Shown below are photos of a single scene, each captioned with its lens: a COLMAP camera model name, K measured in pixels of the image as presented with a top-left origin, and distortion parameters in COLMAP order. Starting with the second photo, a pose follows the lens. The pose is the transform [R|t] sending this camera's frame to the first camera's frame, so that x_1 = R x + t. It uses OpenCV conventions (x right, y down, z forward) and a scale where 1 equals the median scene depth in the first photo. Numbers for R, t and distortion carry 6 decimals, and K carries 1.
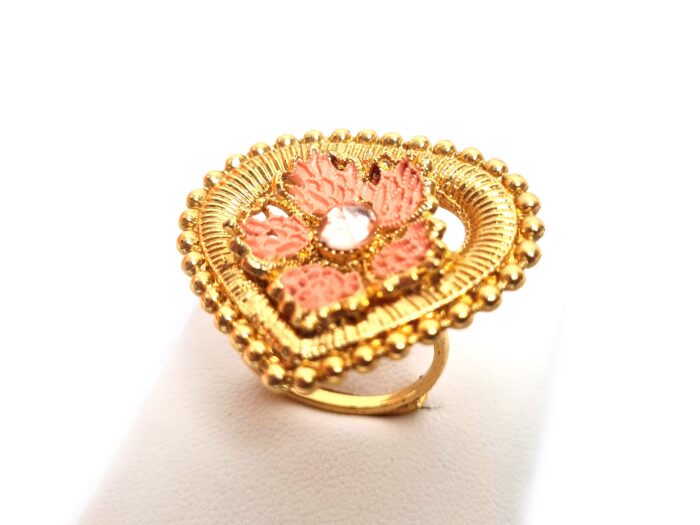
lens RADIAL K [[869.6, 0, 350.0], [0, 869.6, 262.5], [0, 0, 1]] dist [-0.103580, -0.011362]
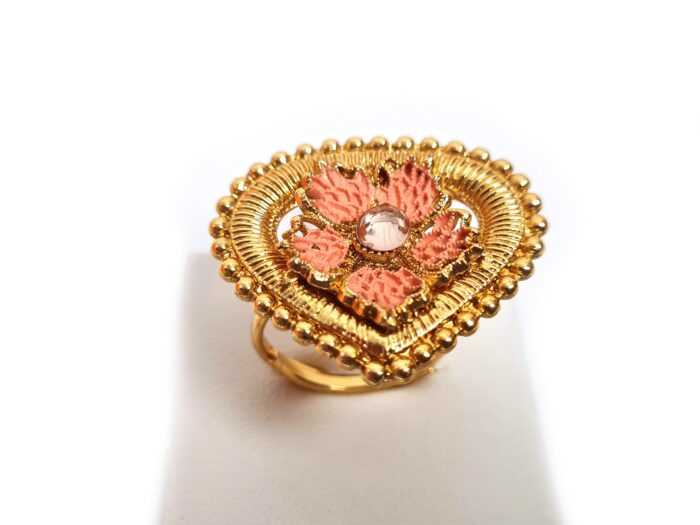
lens RADIAL K [[869.6, 0, 350.0], [0, 869.6, 262.5], [0, 0, 1]] dist [-0.103580, -0.011362]
pose [[0.933750, -0.189291, 0.303776, -0.376905], [0.173550, 0.981710, 0.078268, -0.090708], [-0.313036, -0.020362, 0.949523, -0.052352]]
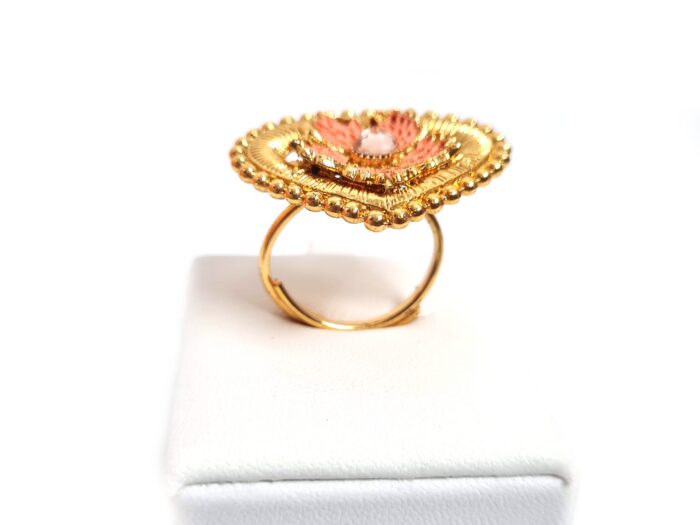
lens RADIAL K [[869.6, 0, 350.0], [0, 869.6, 262.5], [0, 0, 1]] dist [-0.103580, -0.011362]
pose [[0.912190, -0.057229, 0.405752, -0.573554], [0.191921, 0.934545, -0.299655, 0.504718], [-0.362044, 0.351214, 0.863465, -0.081810]]
